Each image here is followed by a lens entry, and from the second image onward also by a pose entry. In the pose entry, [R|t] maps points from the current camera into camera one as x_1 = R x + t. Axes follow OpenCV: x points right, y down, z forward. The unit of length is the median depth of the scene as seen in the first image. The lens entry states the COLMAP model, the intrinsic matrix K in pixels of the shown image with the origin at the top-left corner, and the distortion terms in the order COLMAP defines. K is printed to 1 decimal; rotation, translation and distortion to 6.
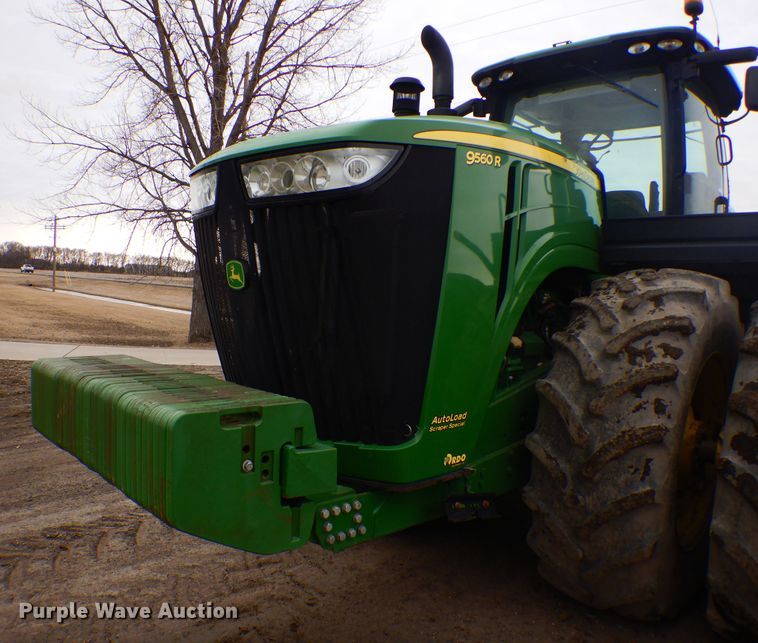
lens RADIAL K [[650.4, 0, 343.3], [0, 650.4, 332.7], [0, 0, 1]] dist [-0.197072, 0.042029]
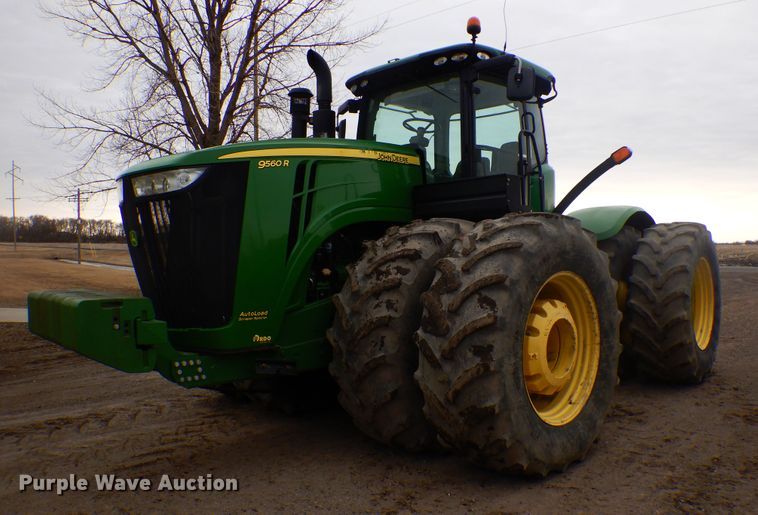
lens RADIAL K [[668.1, 0, 379.0], [0, 668.1, 257.5], [0, 0, 1]] dist [-0.183142, 0.005532]
pose [[0.998823, -0.048483, -0.001377, 0.369476], [0.048337, 0.997350, -0.054373, 0.068114], [0.004010, 0.054243, 0.998520, -0.578868]]
